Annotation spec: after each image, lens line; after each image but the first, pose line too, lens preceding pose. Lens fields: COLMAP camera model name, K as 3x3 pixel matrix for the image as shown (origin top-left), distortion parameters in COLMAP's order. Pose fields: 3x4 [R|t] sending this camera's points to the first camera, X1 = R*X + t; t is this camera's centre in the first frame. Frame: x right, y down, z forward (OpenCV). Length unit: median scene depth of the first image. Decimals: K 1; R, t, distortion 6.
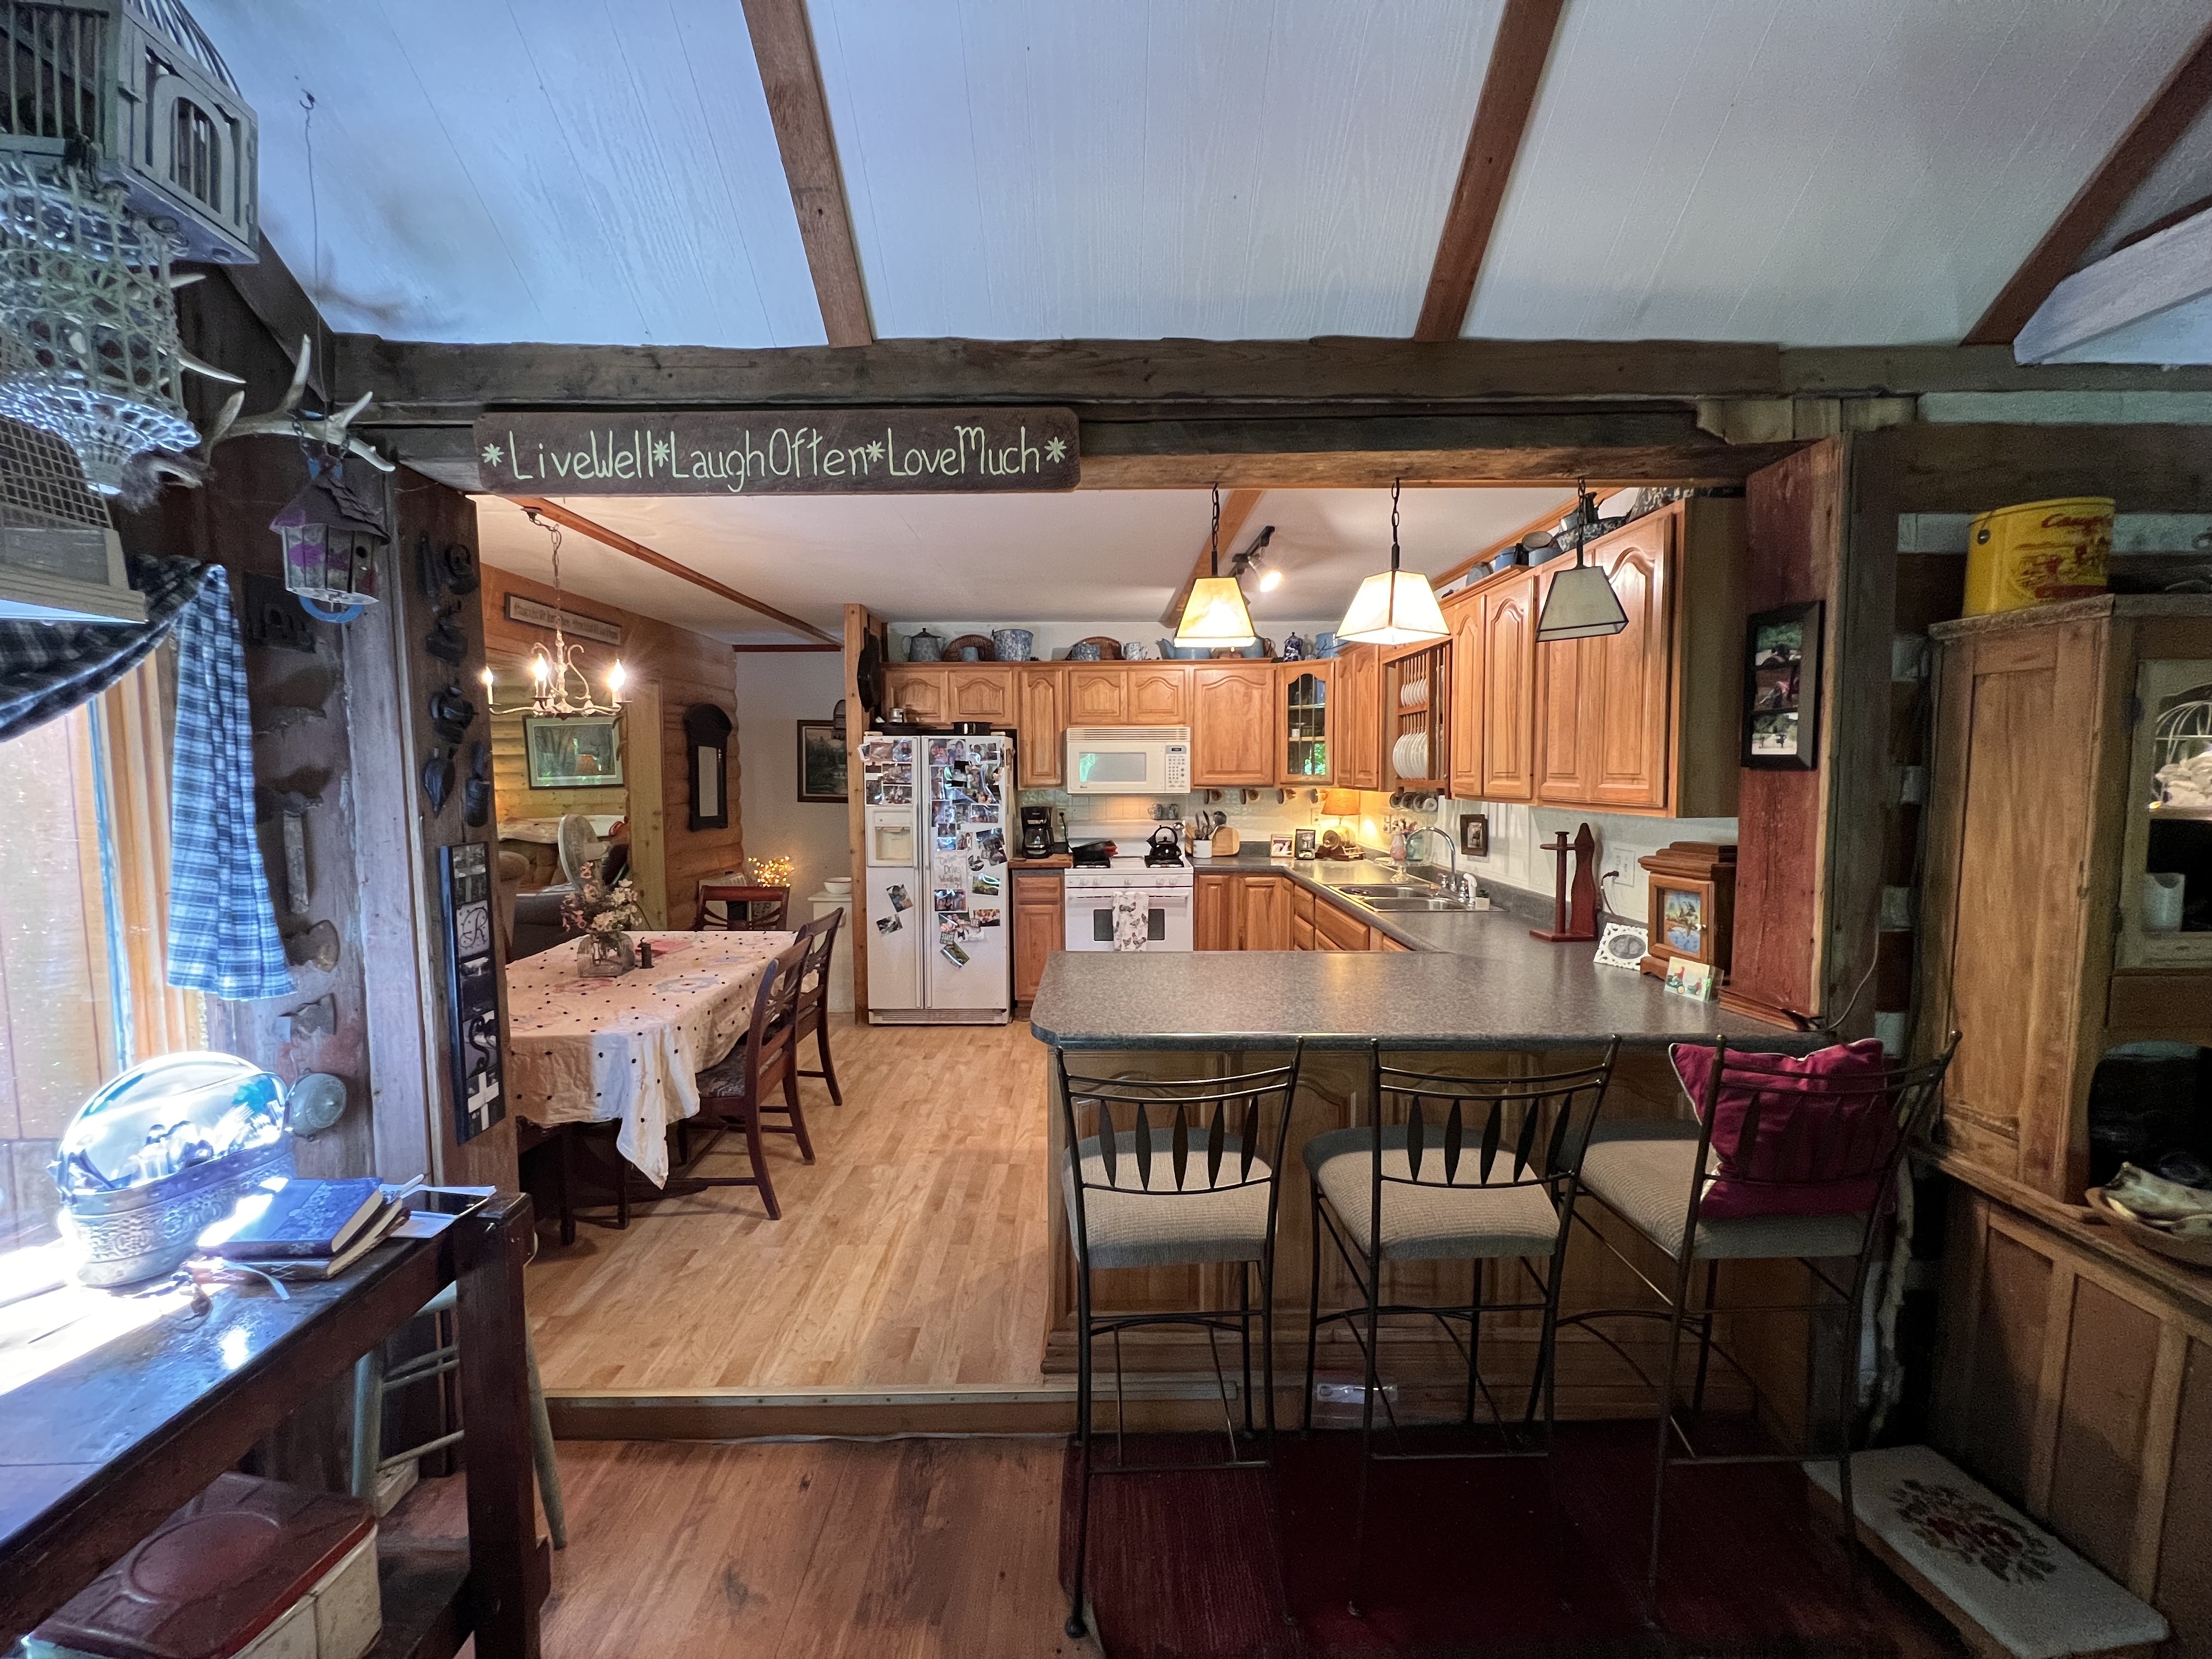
lens RADIAL K [[880.5, 0, 1102.5], [0, 880.5, 825.8], [0, 0, 1]] dist [-0.002057, 0.000200]
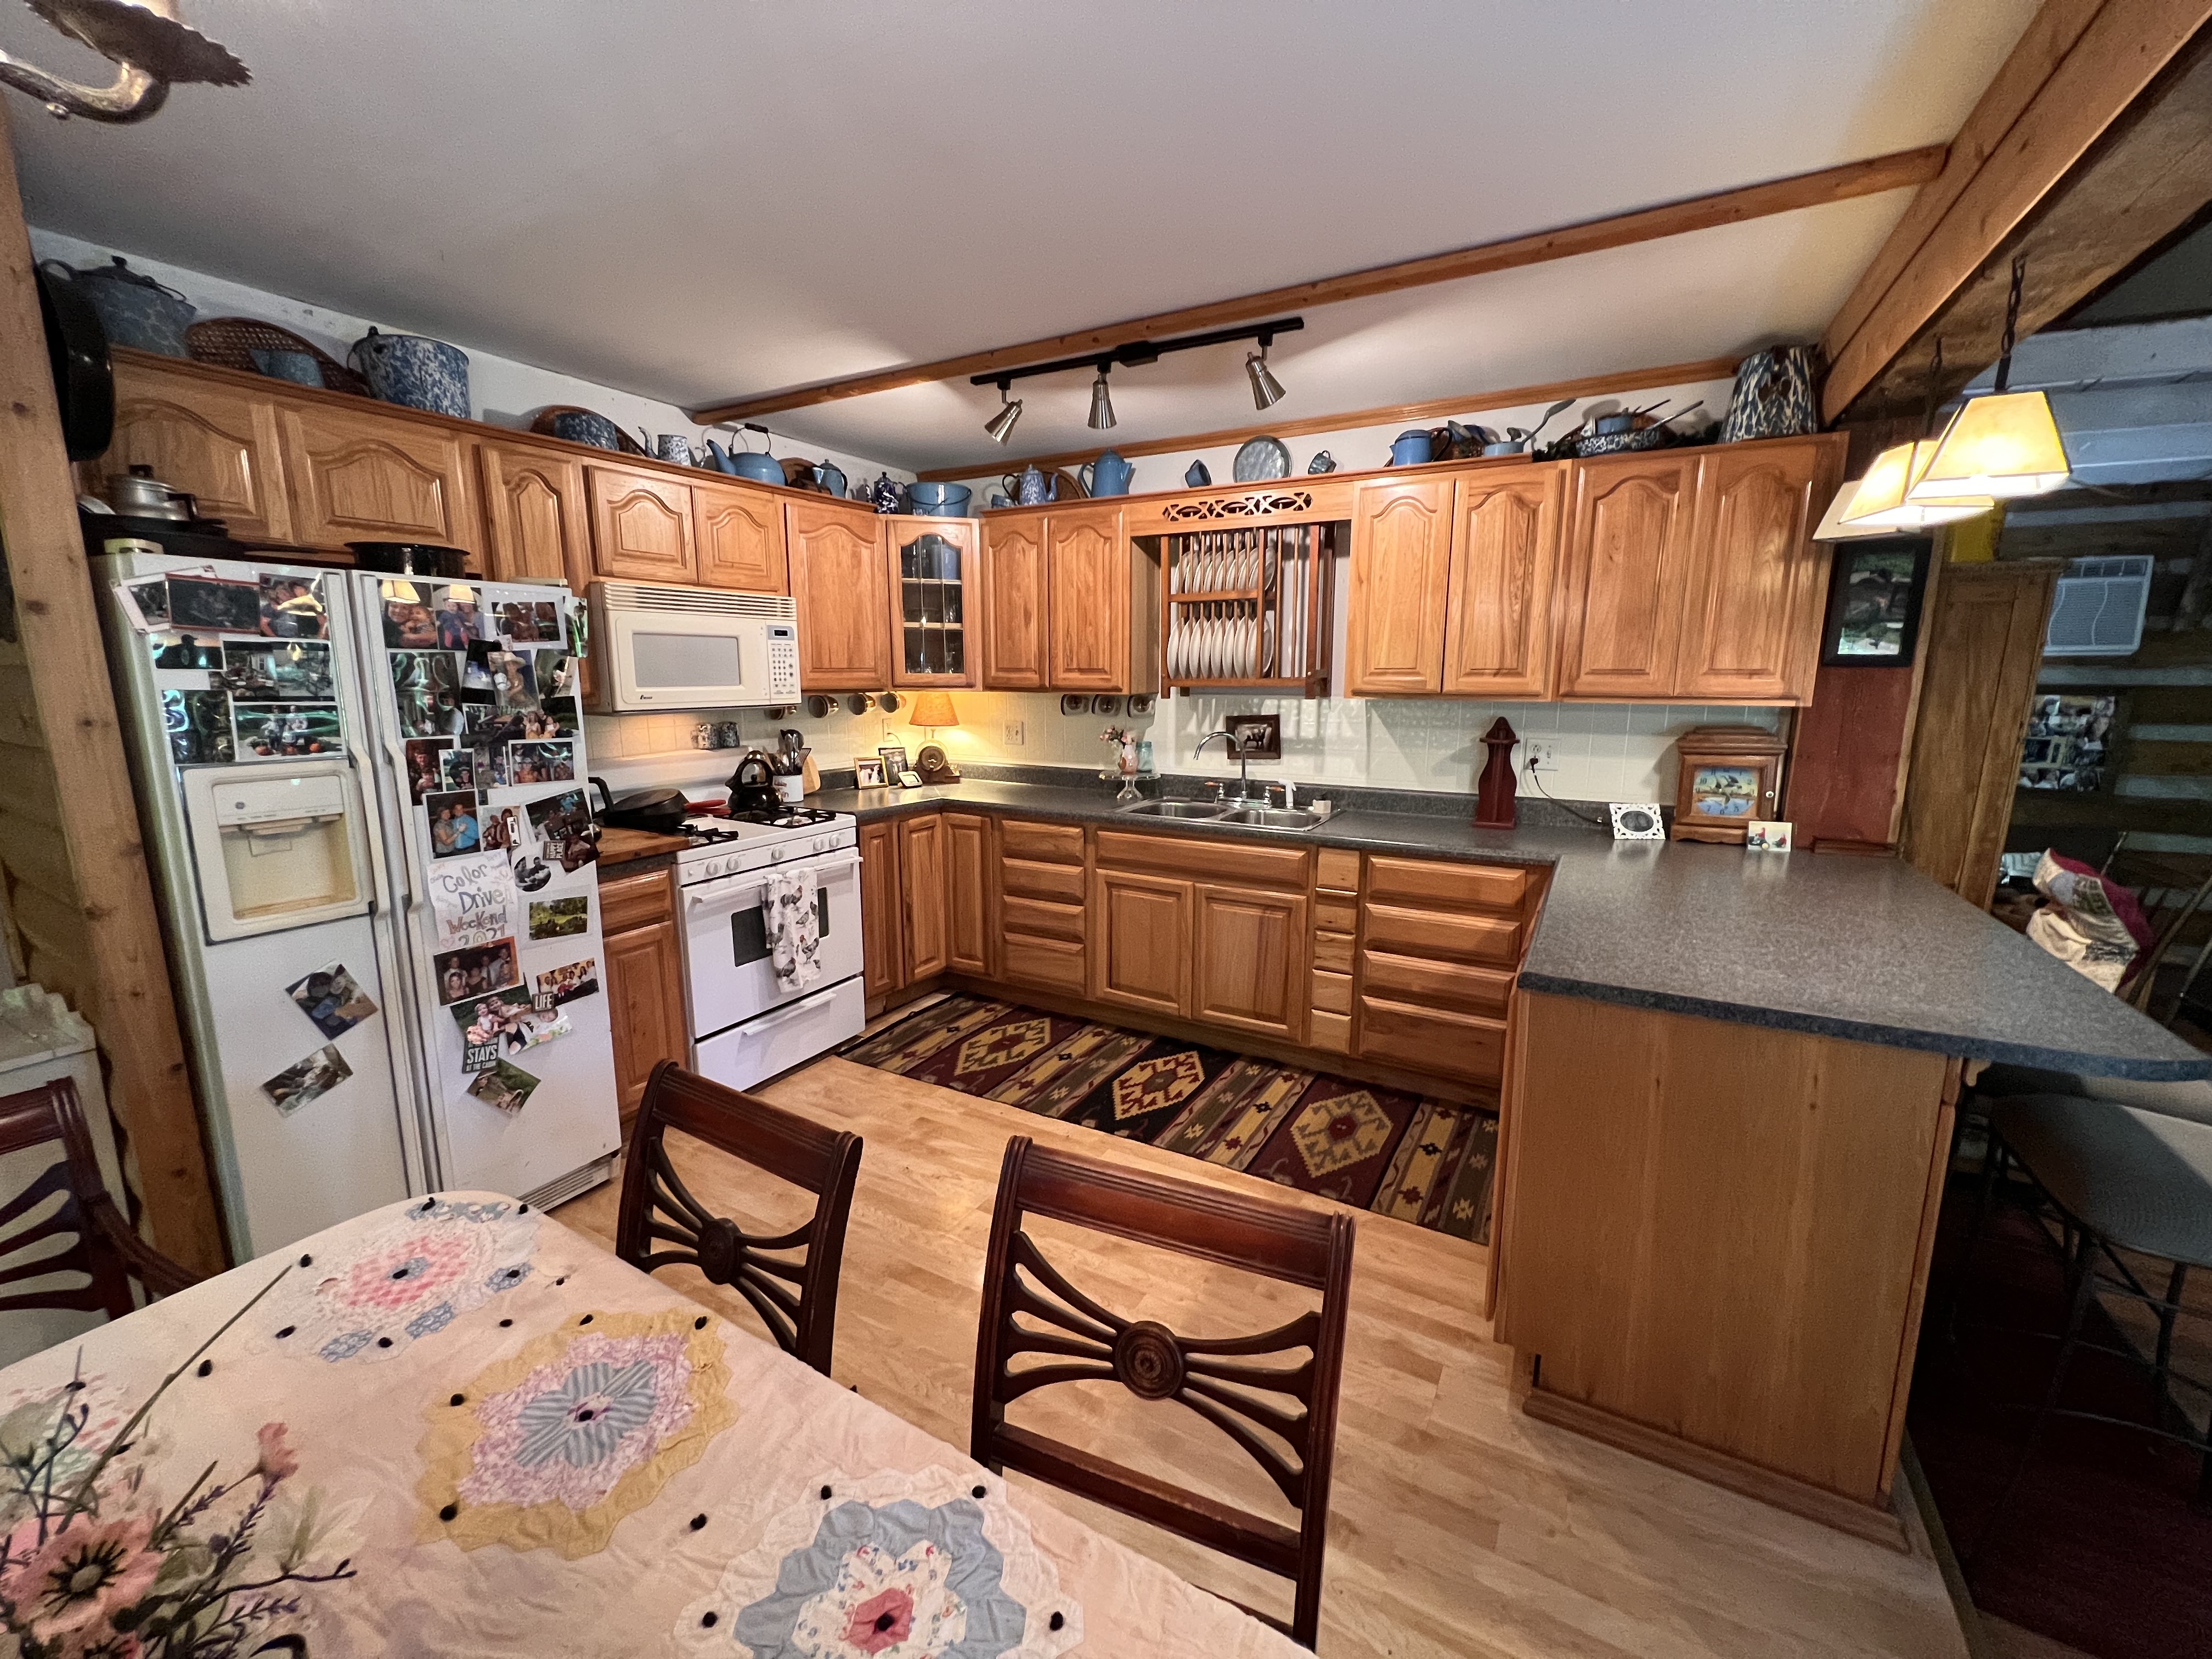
lens RADIAL K [[880.5, 0, 1102.5], [0, 880.5, 825.8], [0, 0, 1]] dist [-0.002057, 0.000200]
pose [[0.496773, -0.148479, 0.855085, -0.381638], [0.053540, 0.988623, 0.140562, -0.029339], [-0.866228, -0.024046, 0.499071, 0.527159]]
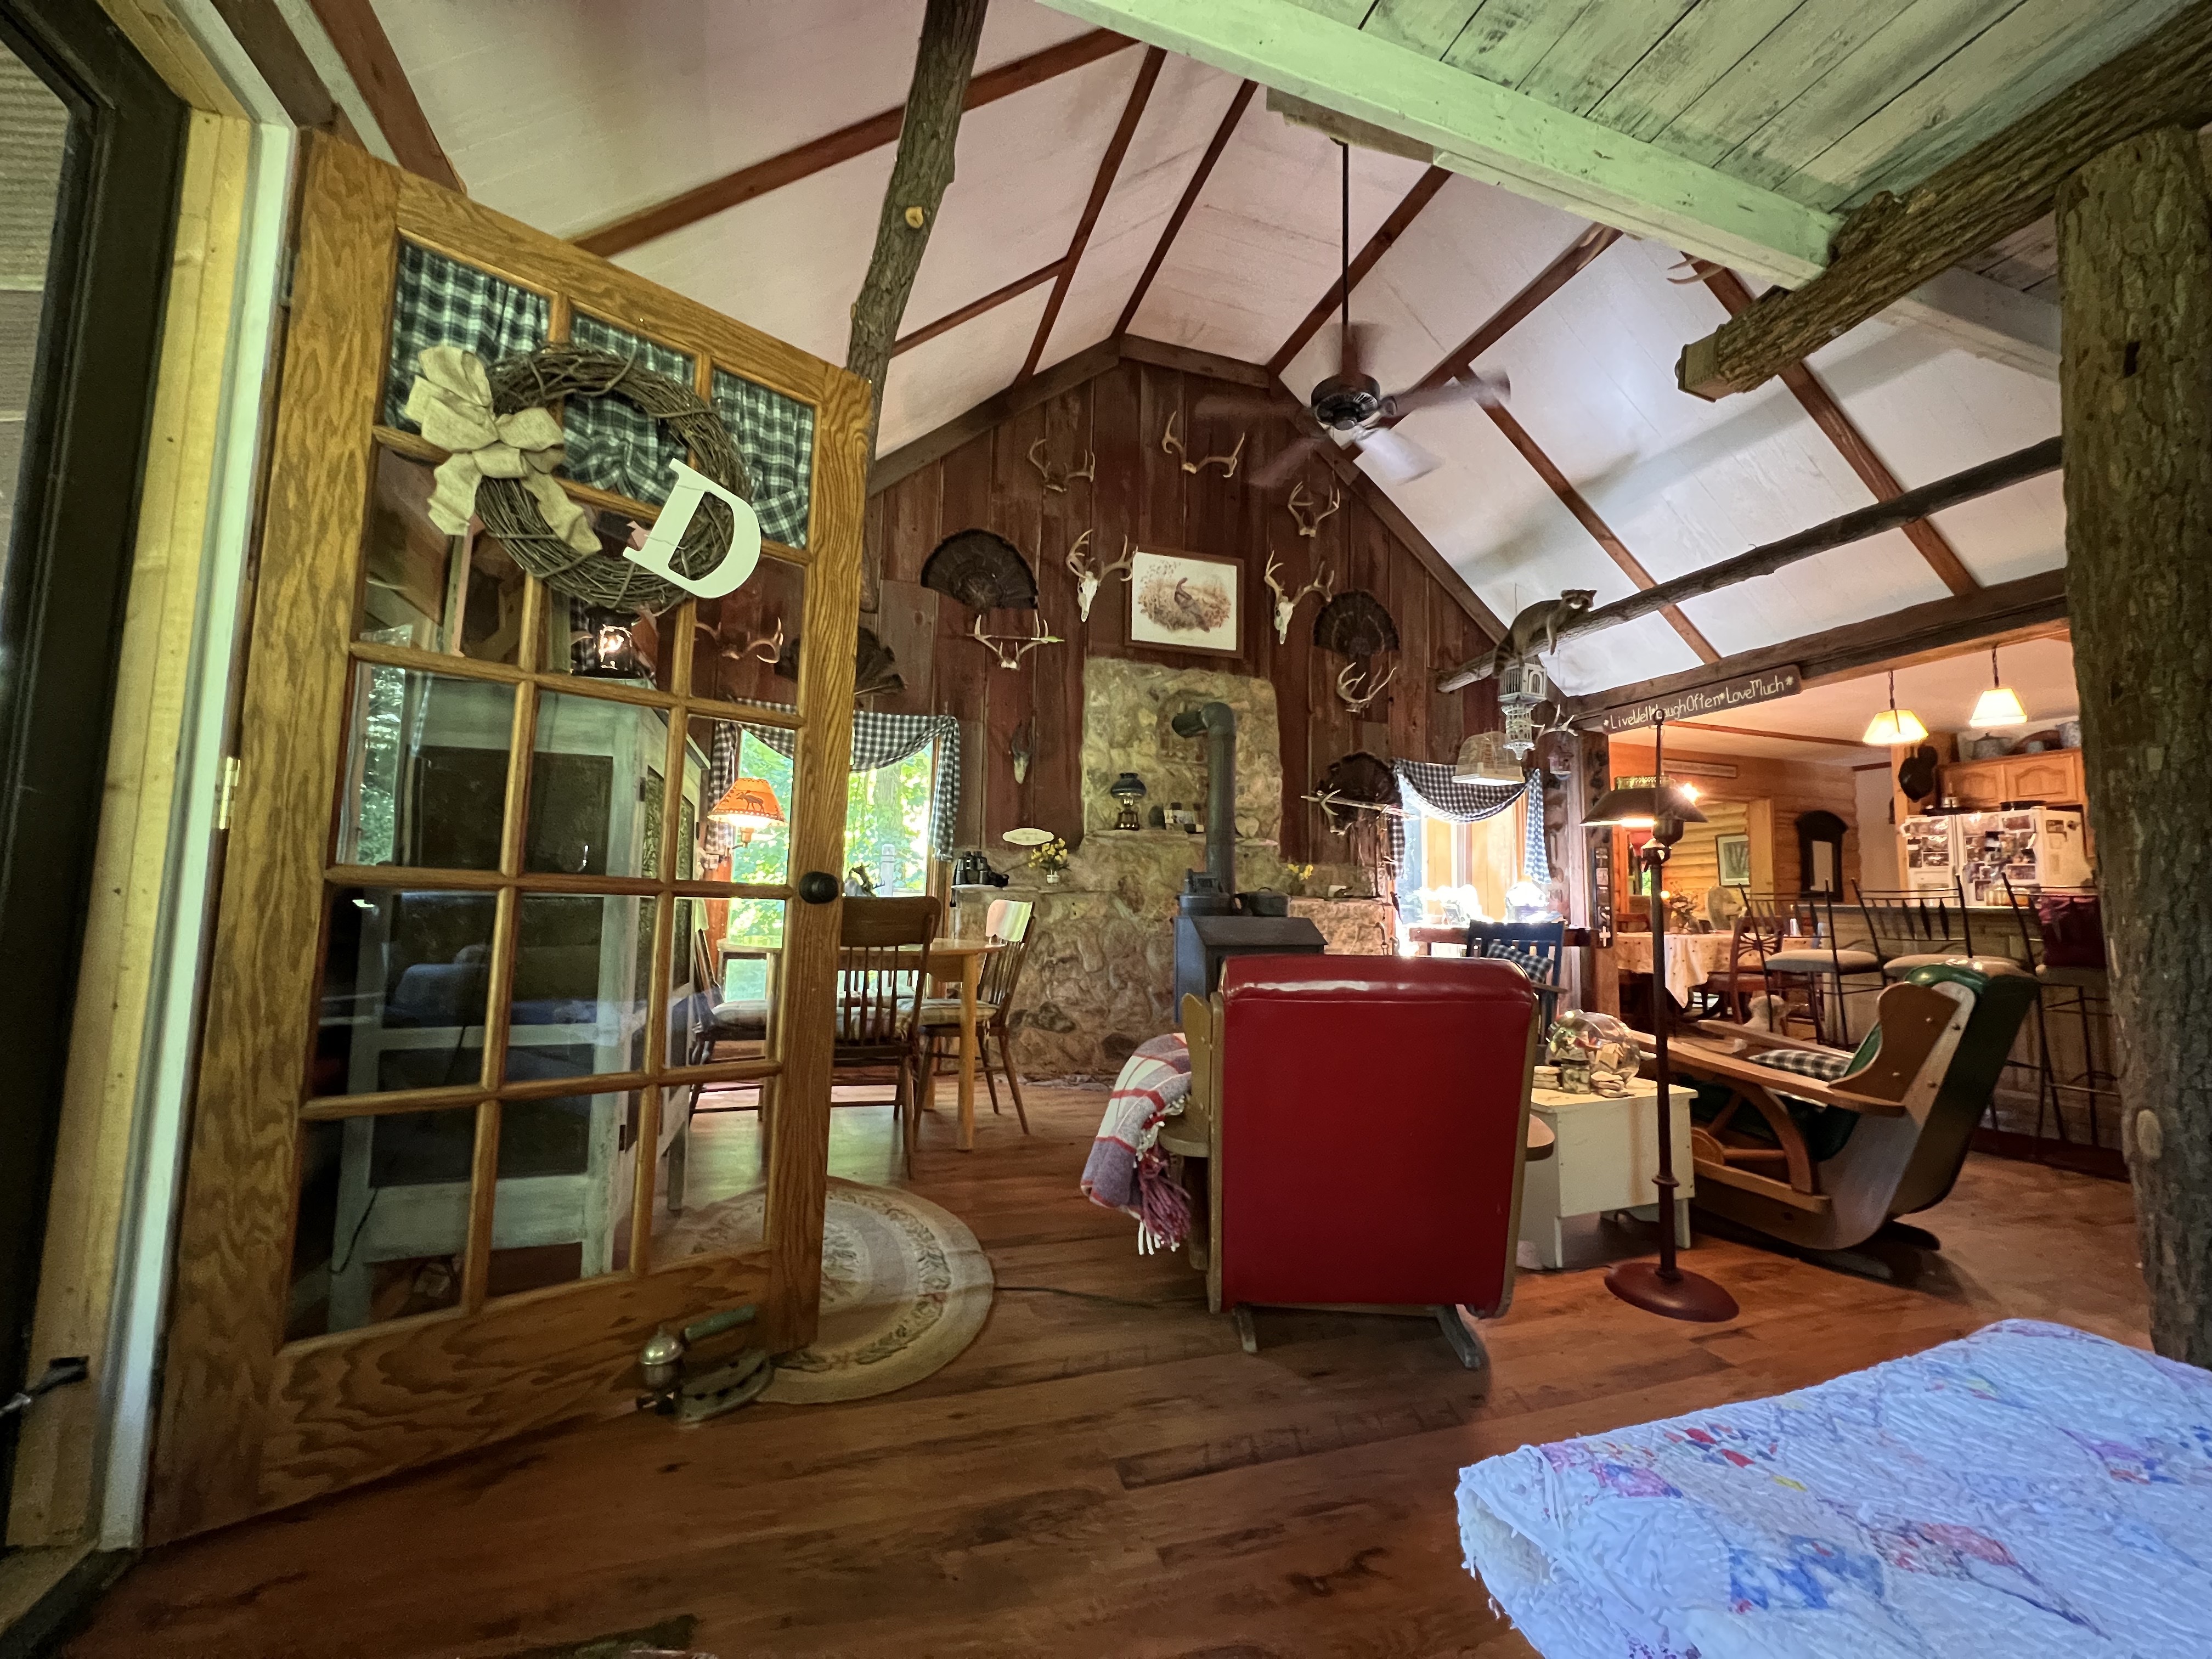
lens RADIAL K [[880.5, 0, 1102.5], [0, 880.5, 825.8], [0, 0, 1]] dist [-0.002057, 0.000200]
pose [[0.309774, -0.076128, -0.947758, 0.649984], [-0.088593, 0.990142, -0.108489, 0.171951], [0.946674, 0.117572, 0.299975, -0.616634]]
